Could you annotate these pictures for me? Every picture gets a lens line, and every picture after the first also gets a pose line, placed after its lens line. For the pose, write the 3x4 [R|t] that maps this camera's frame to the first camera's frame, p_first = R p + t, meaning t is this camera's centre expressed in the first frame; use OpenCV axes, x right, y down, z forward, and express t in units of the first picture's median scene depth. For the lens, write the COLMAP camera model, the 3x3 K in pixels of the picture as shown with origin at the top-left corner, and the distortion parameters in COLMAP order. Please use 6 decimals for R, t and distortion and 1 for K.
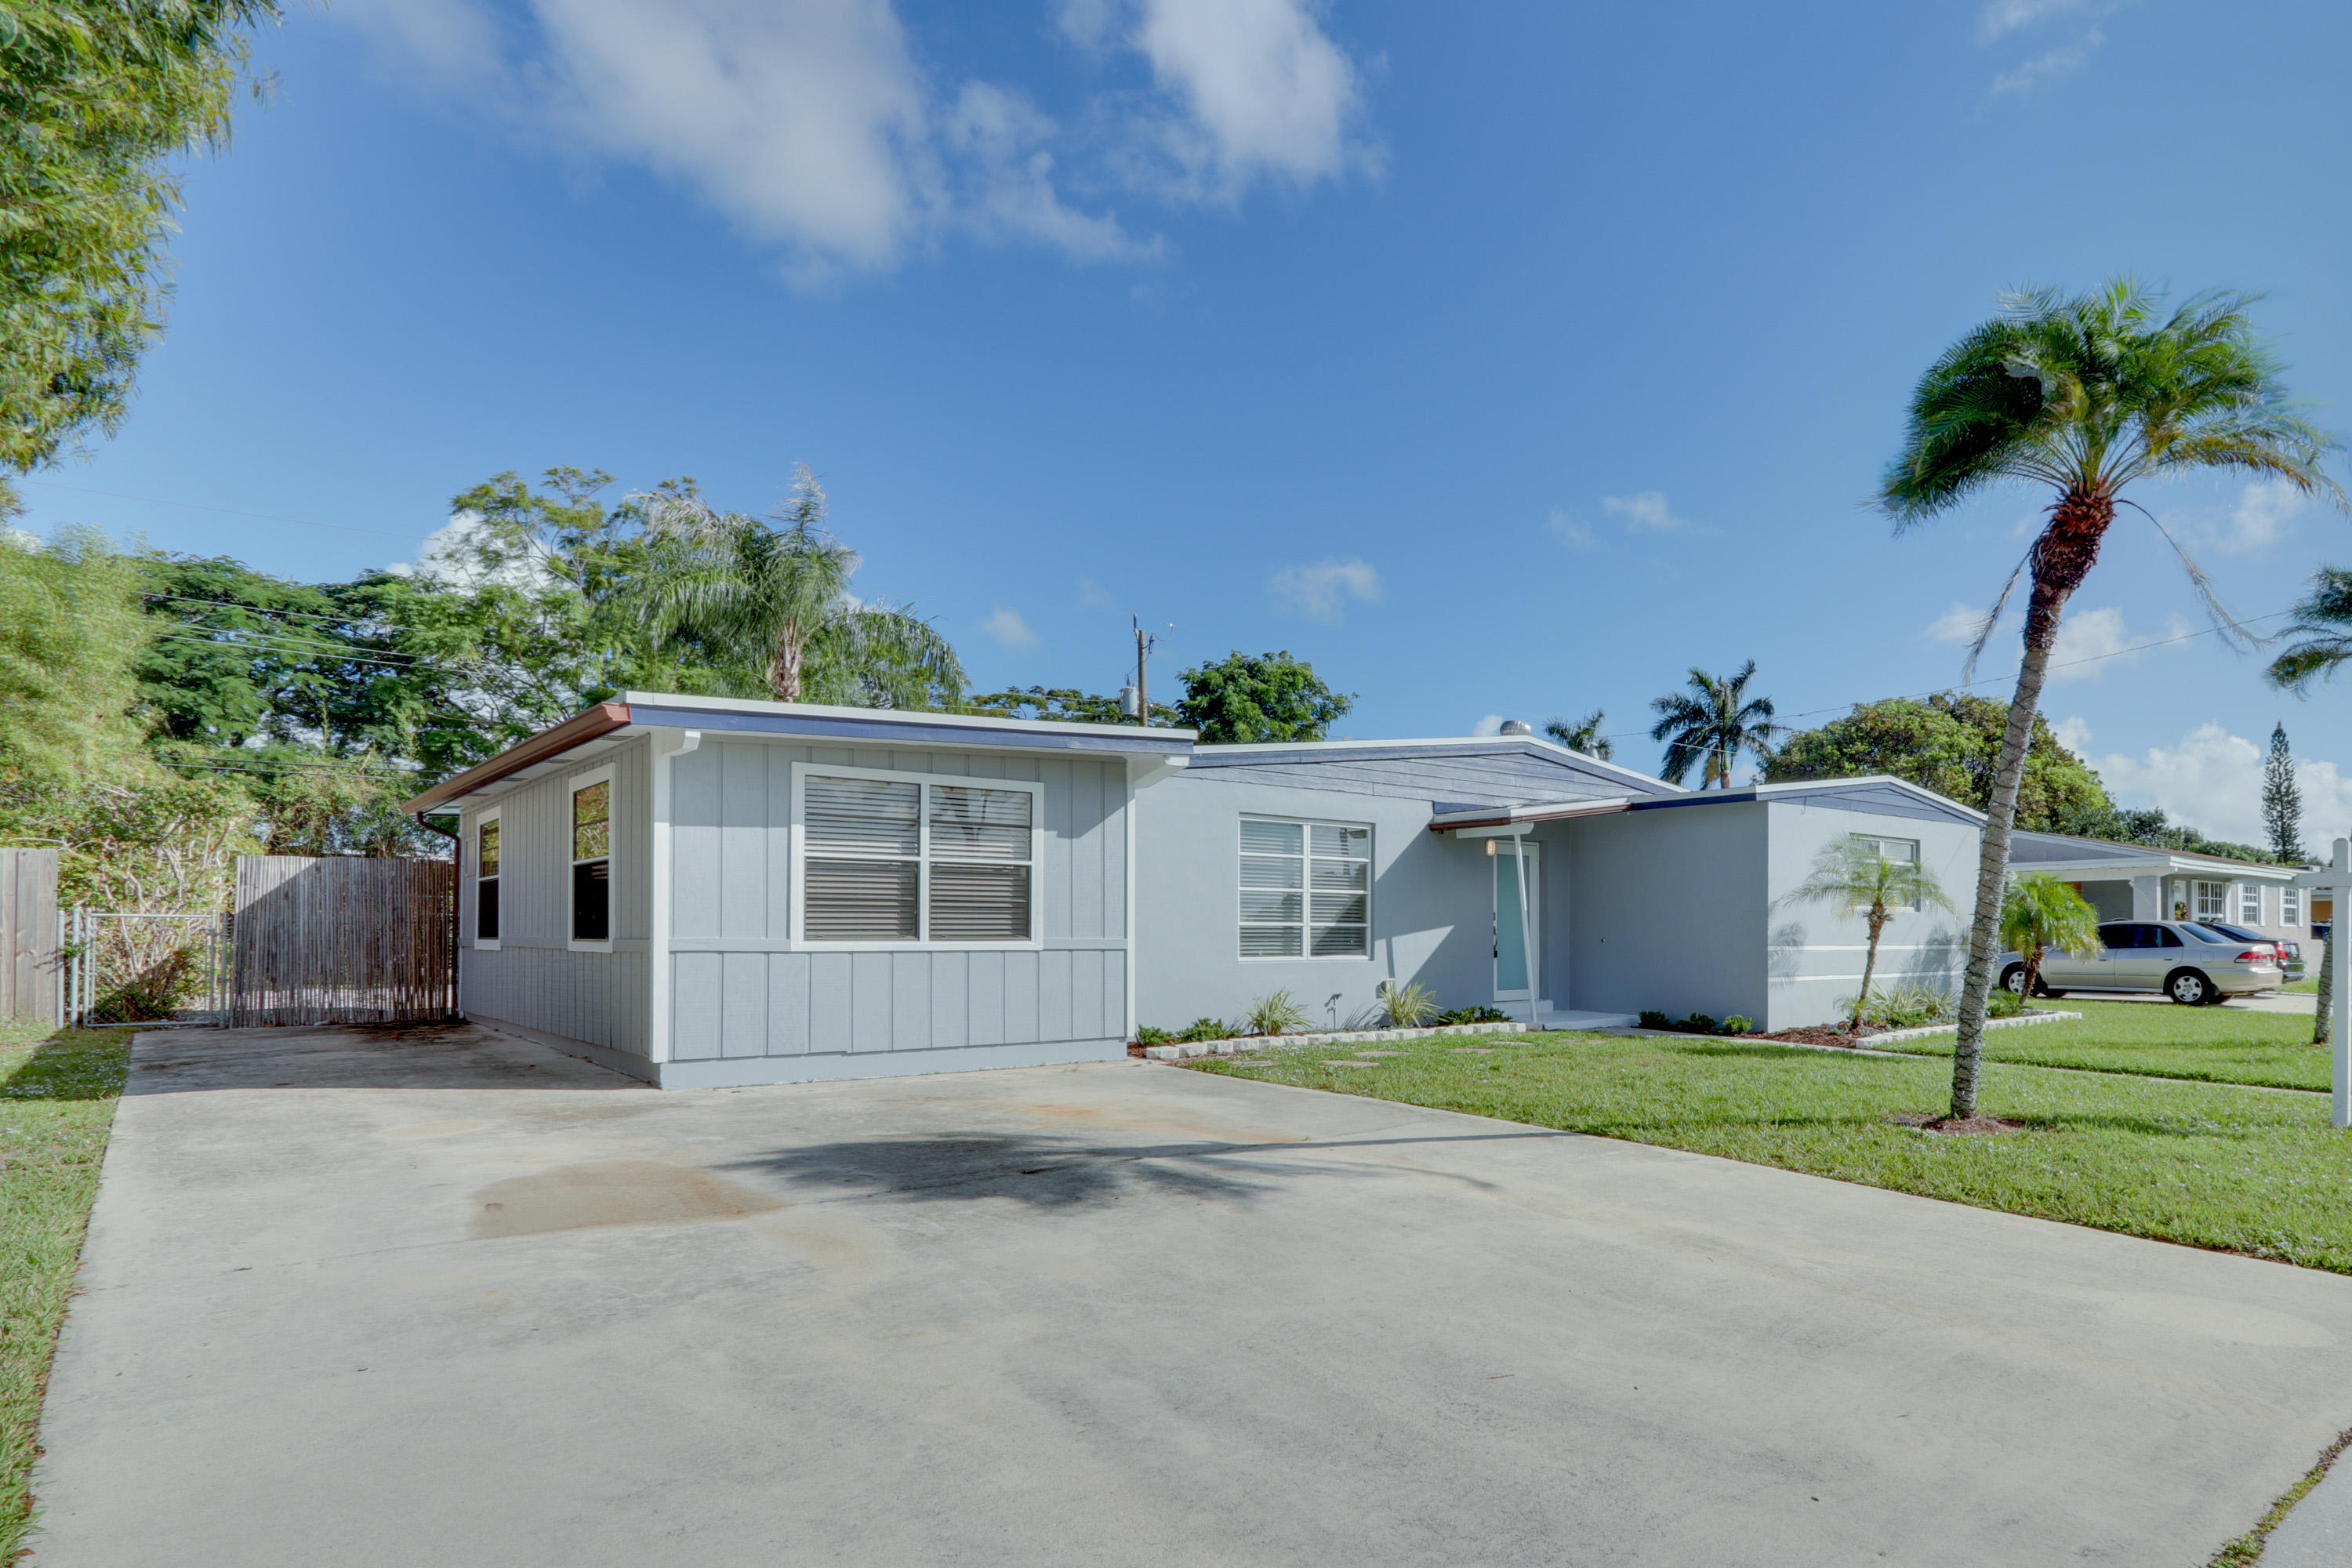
lens RADIAL K [[1354.5, 0, 1461.5], [0, 1354.5, 923.0], [0, 0, 1]] dist [-0.020619, -0.000513]
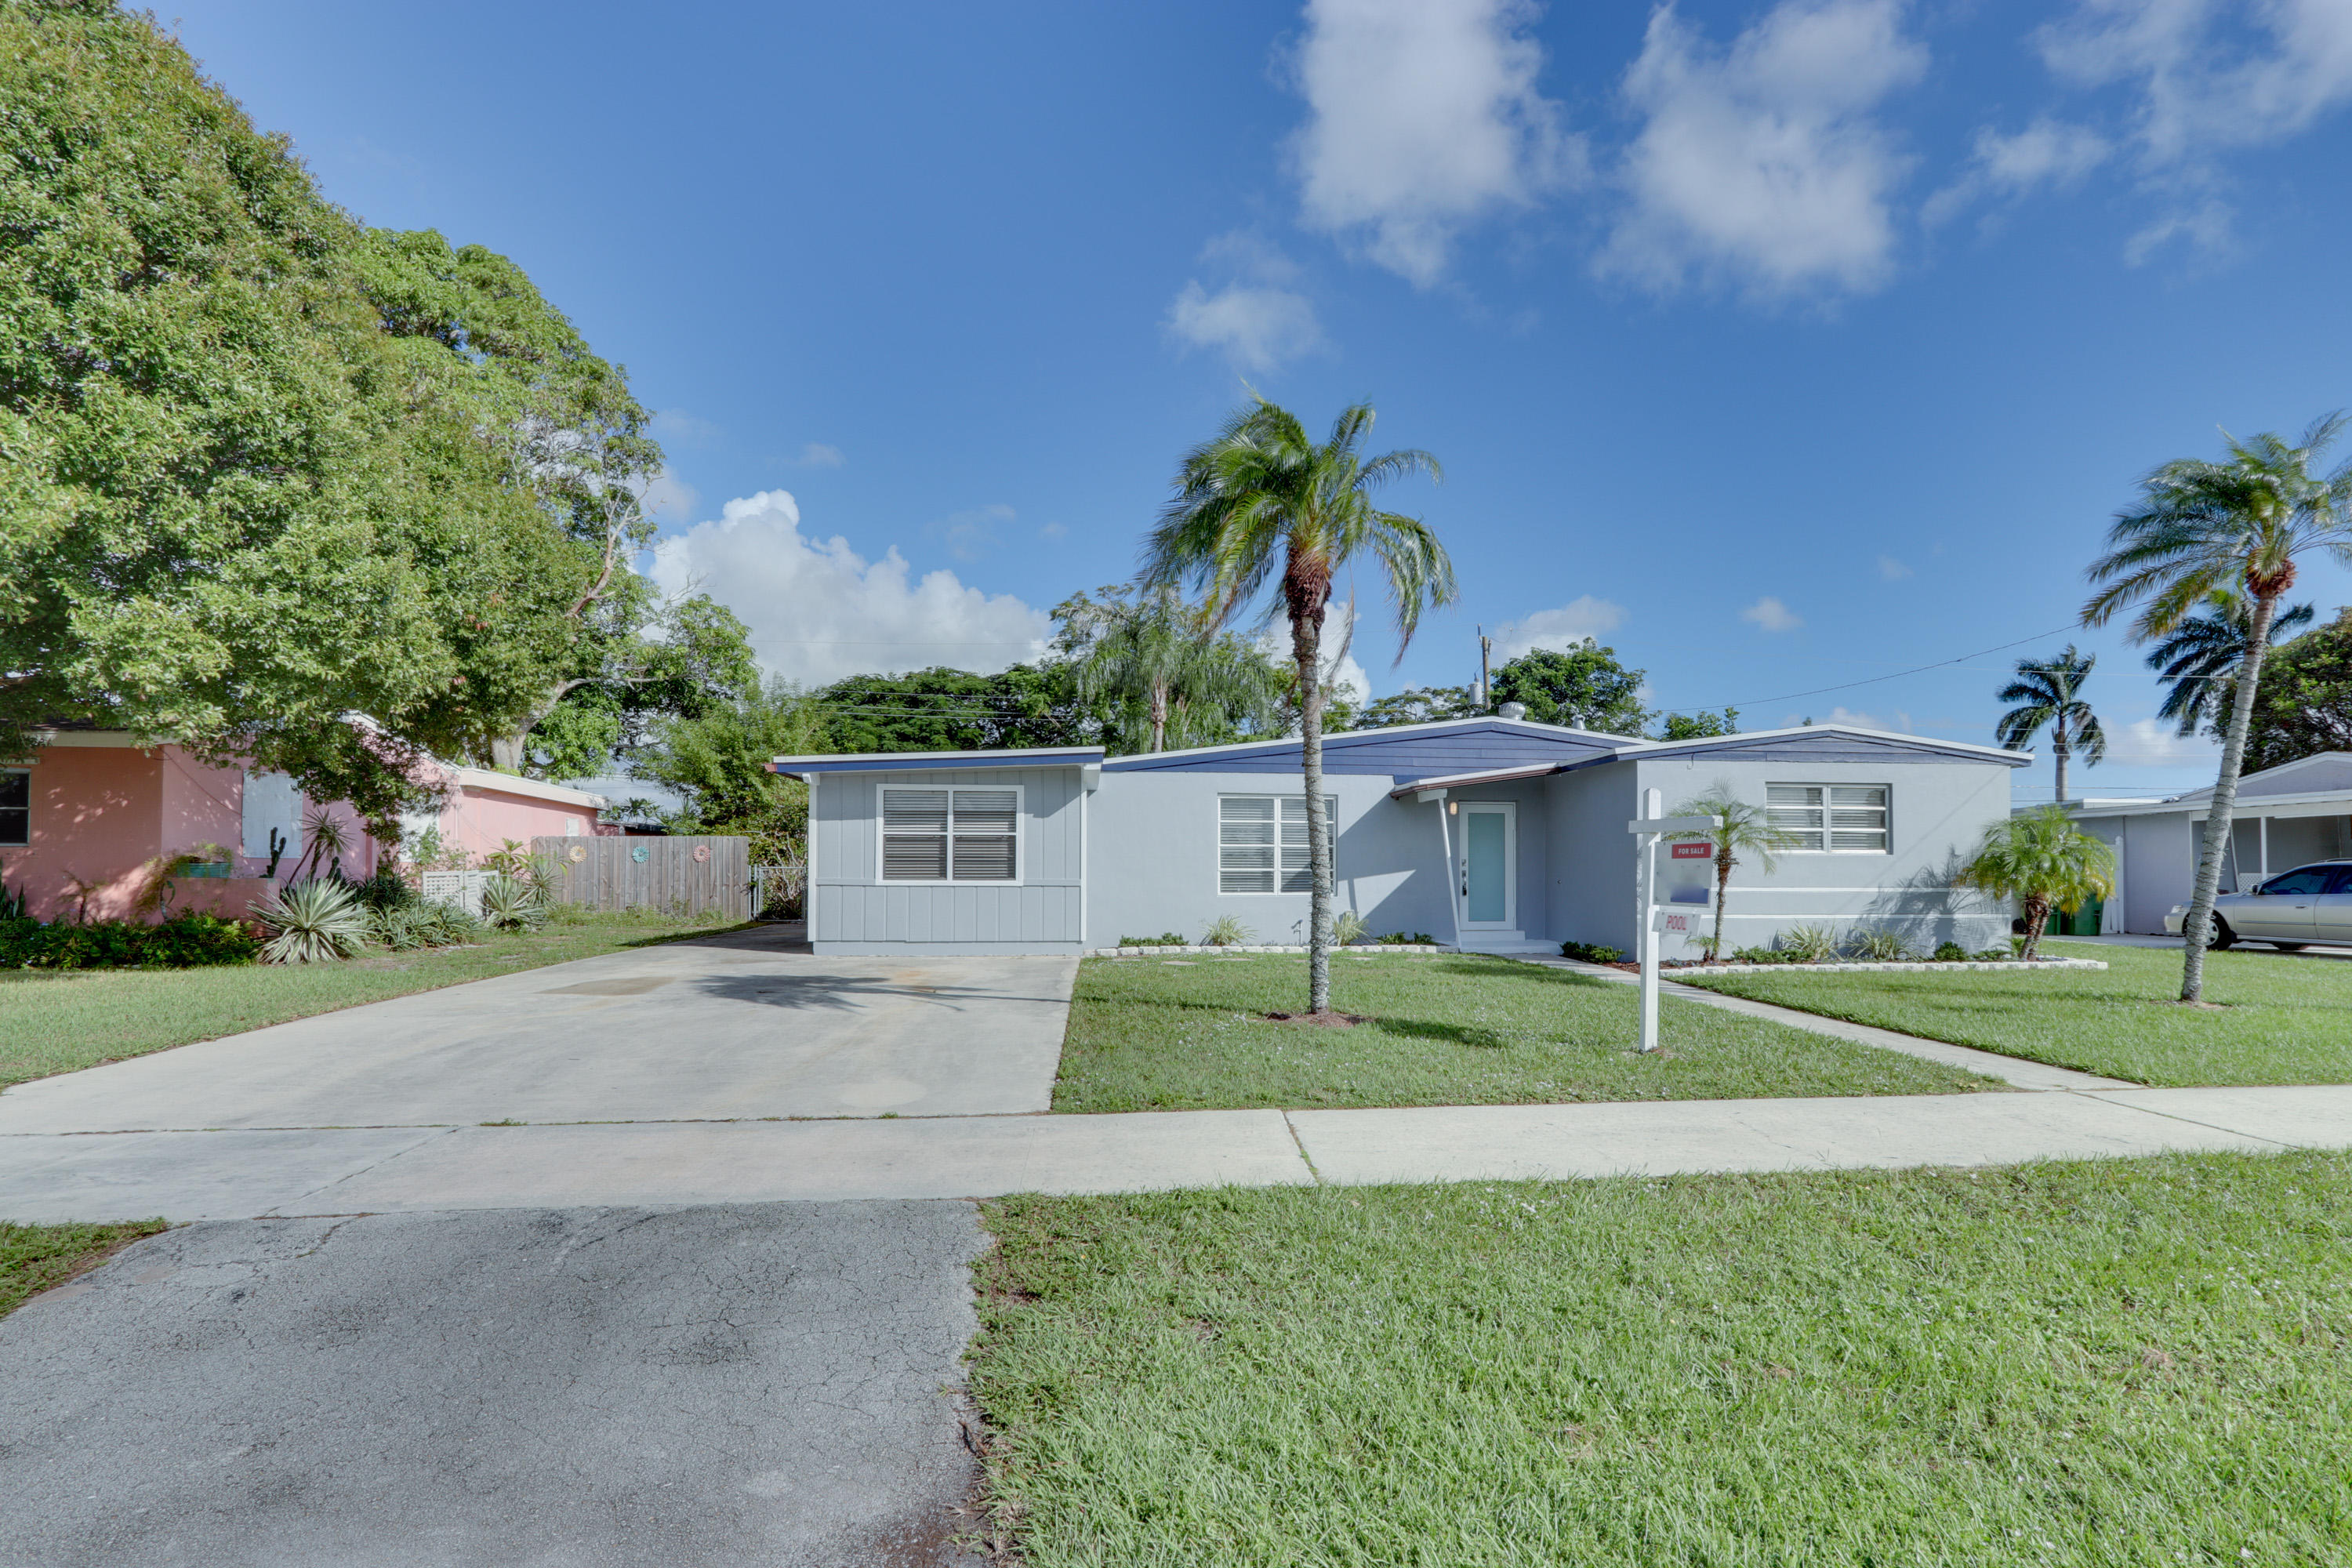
lens RADIAL K [[1142.5, 0, 1225.0], [0, 1142.5, 881.2], [0, 0, 1]] dist [-0.017912, 0.000079]
pose [[0.786210, 0.002174, -0.617956, 0.580839], [0.004566, 0.999946, 0.009327, 0.001703], [0.617943, -0.010155, 0.786157, 0.031389]]
